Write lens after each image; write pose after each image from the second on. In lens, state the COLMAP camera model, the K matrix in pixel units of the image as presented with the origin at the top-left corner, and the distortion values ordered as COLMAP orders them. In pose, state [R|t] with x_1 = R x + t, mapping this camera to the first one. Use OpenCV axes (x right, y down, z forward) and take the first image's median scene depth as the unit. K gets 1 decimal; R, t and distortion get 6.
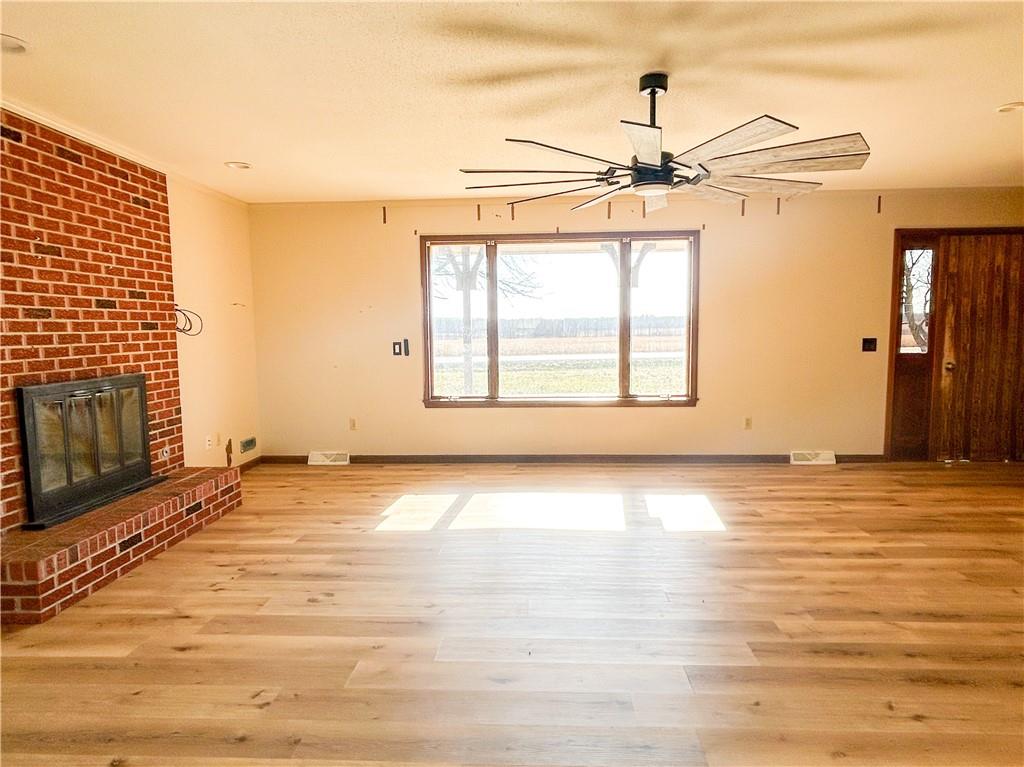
lens RADIAL K [[617.6, 0, 509.8], [0, 617.6, 384.1], [0, 0, 1]] dist [-0.002647, -0.002120]
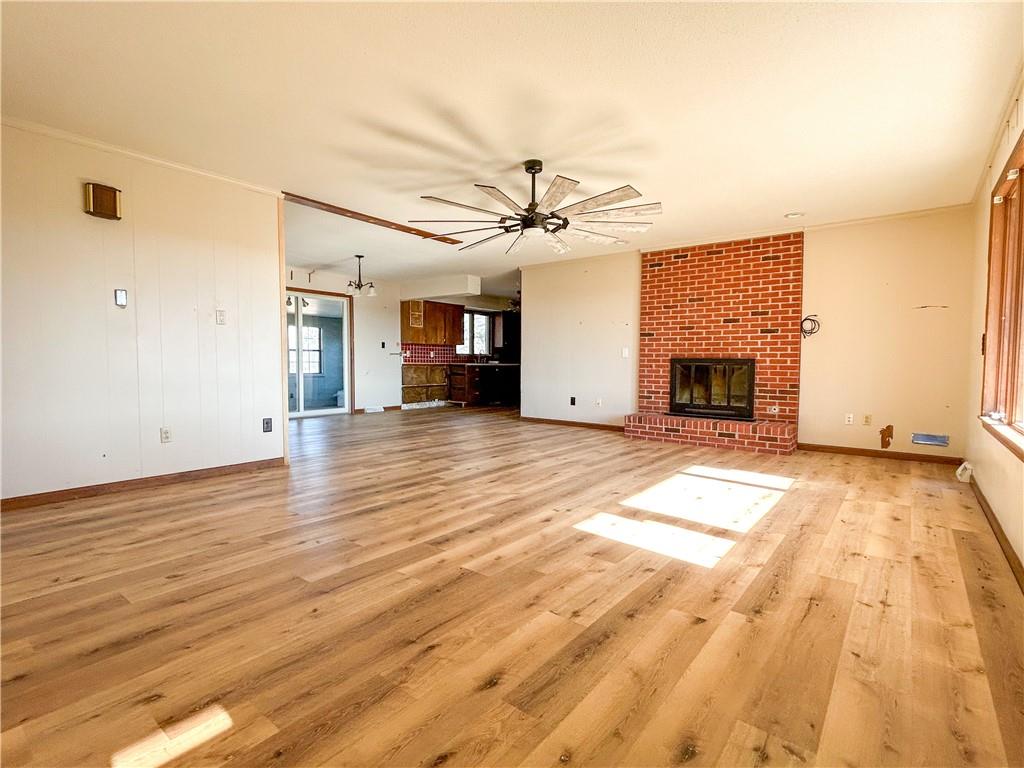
lens RADIAL K [[498.3, 0, 507.9], [0, 498.3, 383.3], [0, 0, 1]] dist [-0.011856, -0.000393]
pose [[-0.585877, 0.044320, -0.809187, 0.959411], [-0.074670, 0.991304, 0.108358, -0.048167], [0.806952, 0.123907, -0.577473, 1.267996]]
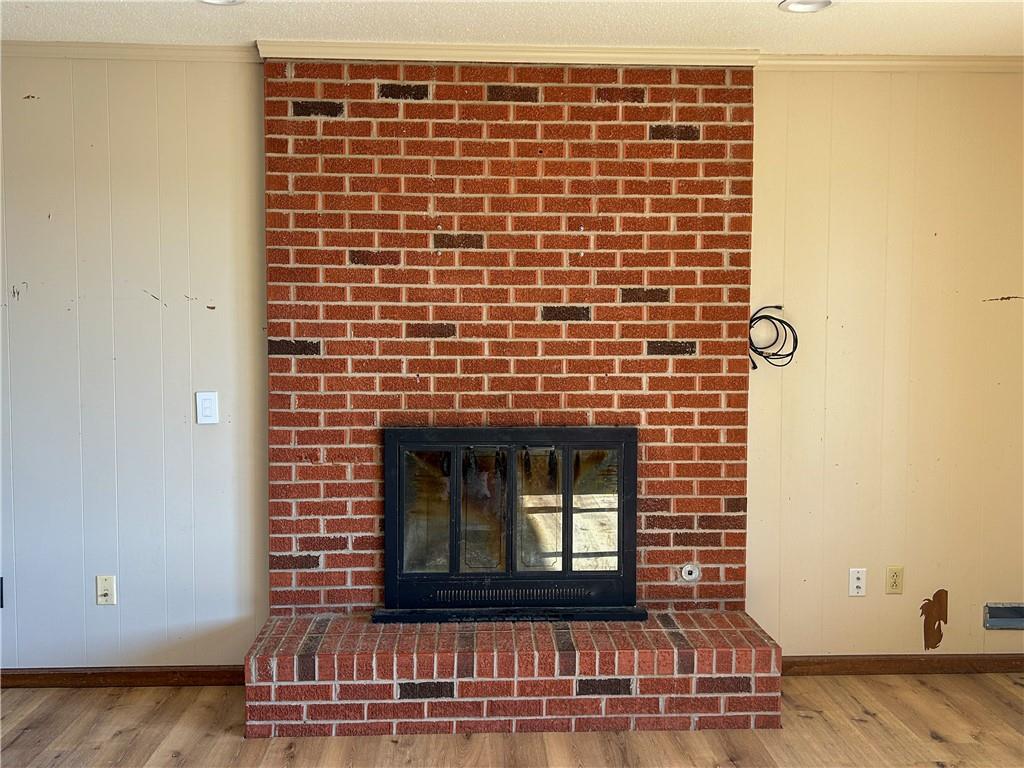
lens RADIAL K [[907.3, 0, 508.7], [0, 907.3, 385.3], [0, 0, 1]] dist [0.079882, -0.054328]
pose [[0.099540, 0.072991, -0.992353, 0.253796], [-0.095136, 0.993435, 0.063528, -0.102364], [0.990475, 0.088085, 0.105830, 0.791677]]
